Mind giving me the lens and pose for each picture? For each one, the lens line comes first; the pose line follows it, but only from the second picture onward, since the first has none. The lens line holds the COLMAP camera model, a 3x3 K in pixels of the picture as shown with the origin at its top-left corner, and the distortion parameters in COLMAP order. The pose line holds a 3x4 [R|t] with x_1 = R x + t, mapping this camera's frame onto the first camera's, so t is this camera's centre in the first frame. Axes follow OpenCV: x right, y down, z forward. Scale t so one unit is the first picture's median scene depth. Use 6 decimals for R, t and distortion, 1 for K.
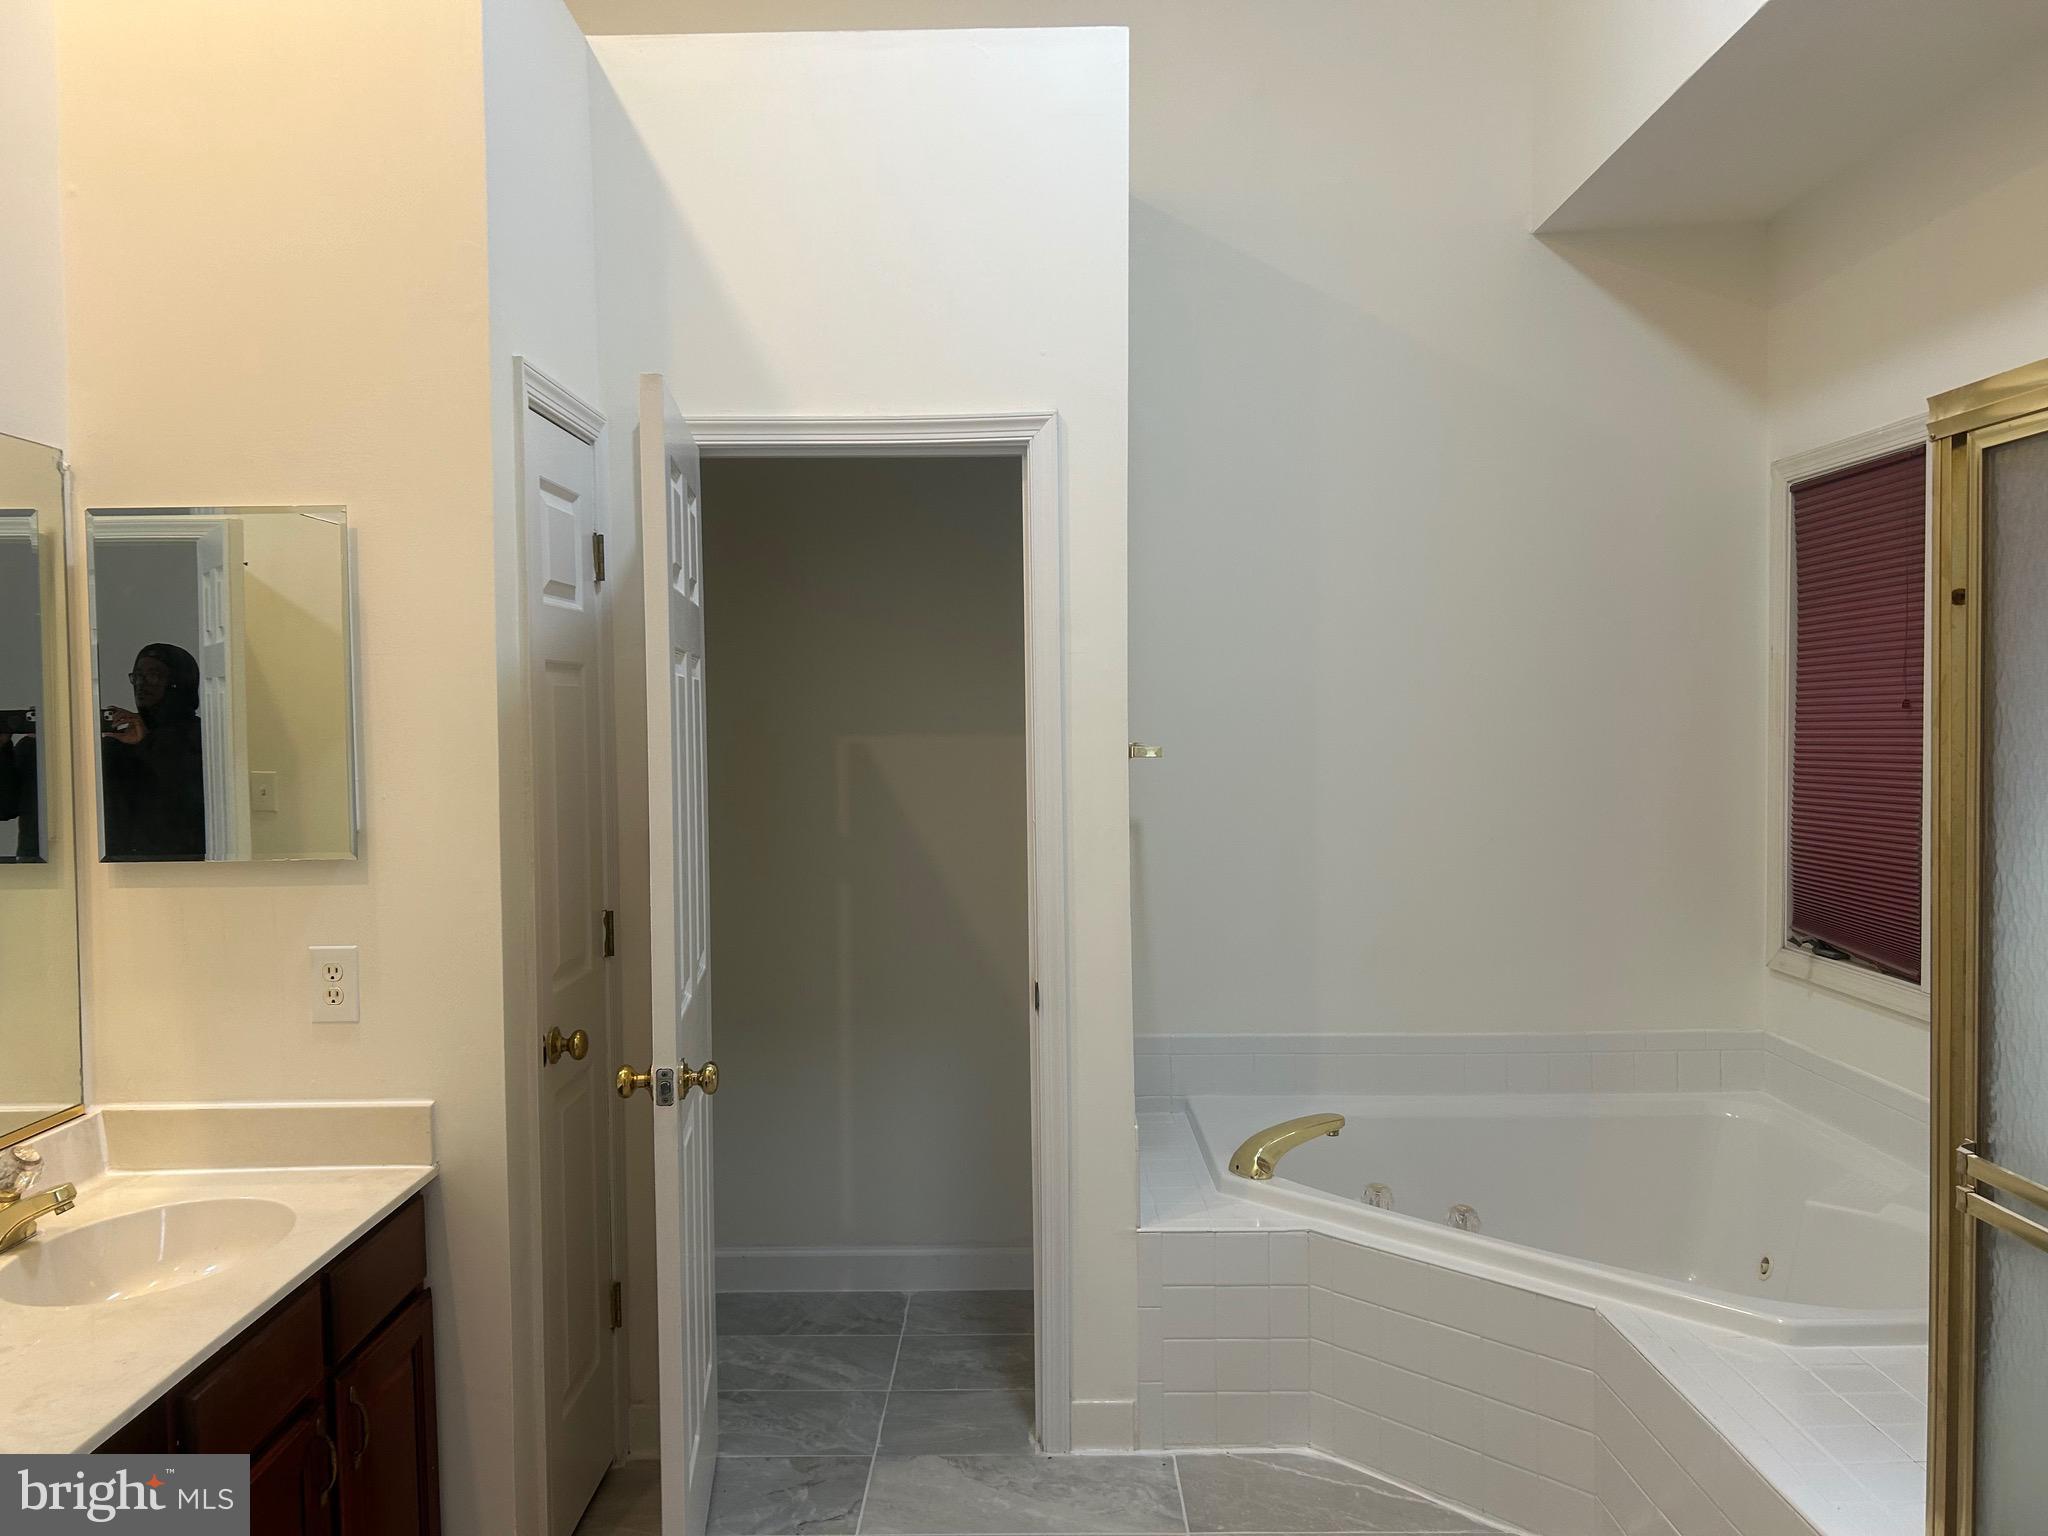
lens RADIAL K [[1551.9, 0, 1024.0], [0, 1551.9, 768.0], [0, 0, 1]] dist [-0.001261, -0.005005]
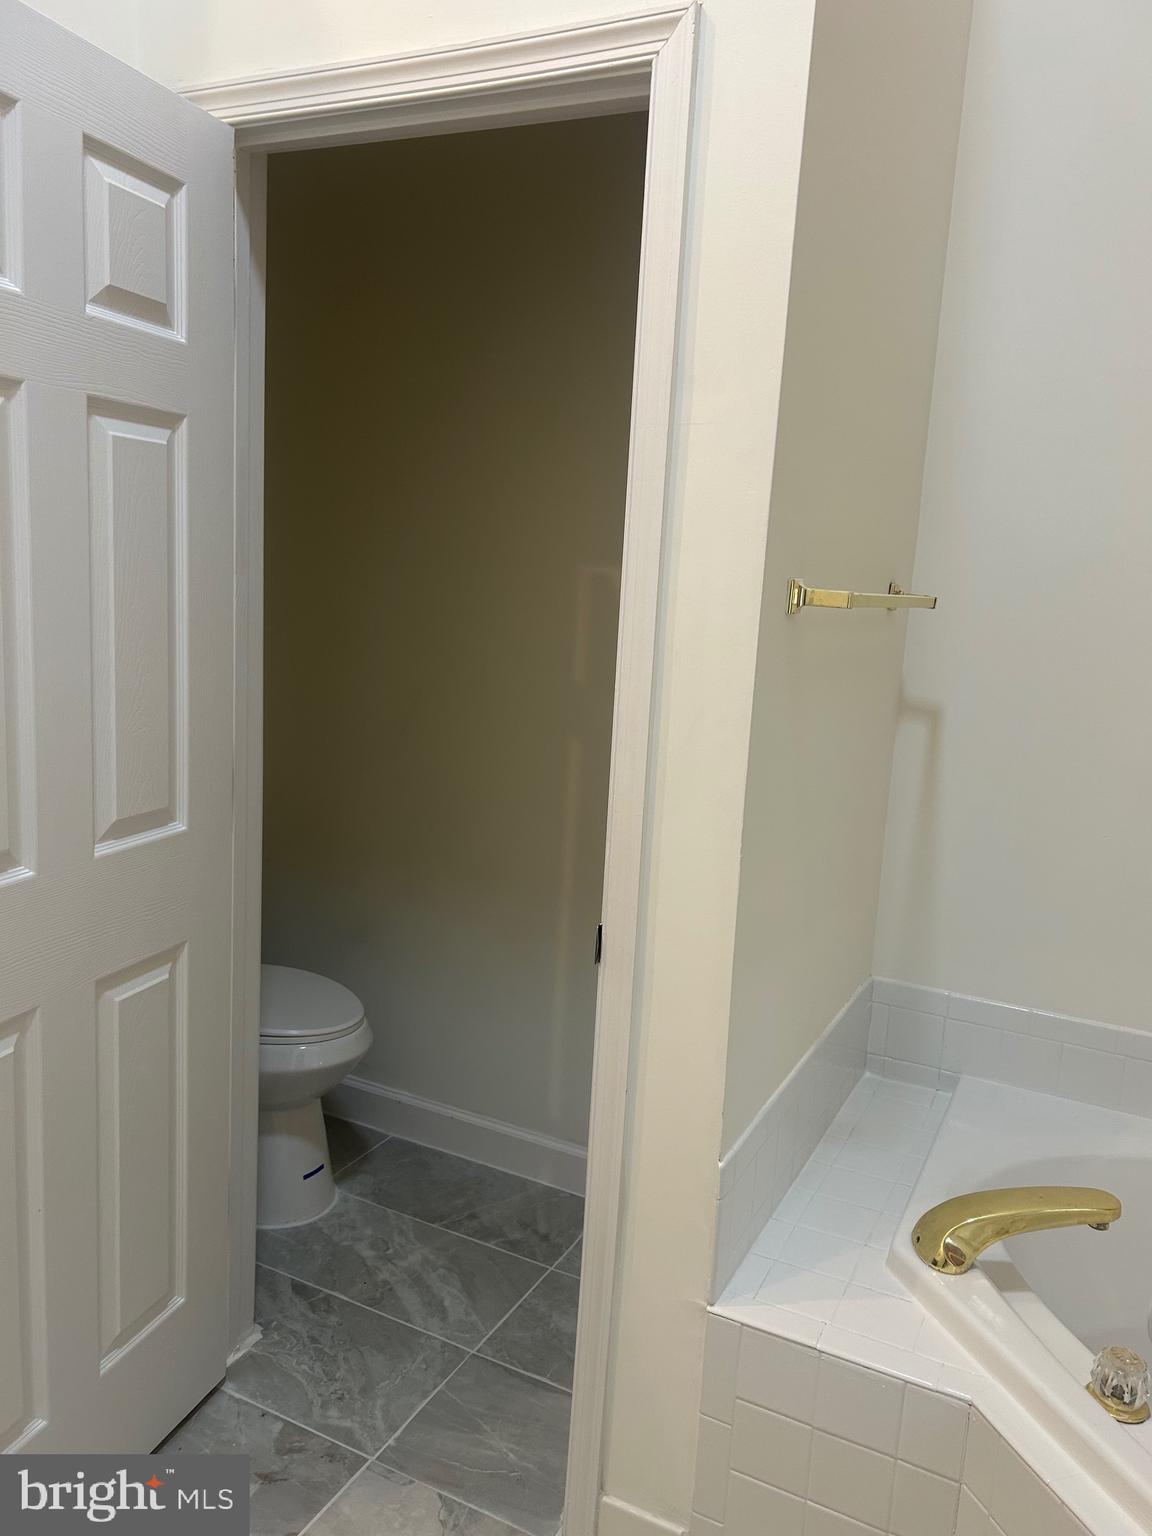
lens RADIAL K [[1163.9, 0, 576.0], [0, 1163.9, 768.0], [0, 0, 1]] dist [-0.001261, -0.005005]
pose [[0.893991, 0.135913, -0.426975, 0.191615], [-0.081416, 0.986297, 0.143488, -0.001490], [0.440626, -0.093515, 0.892807, 0.511092]]
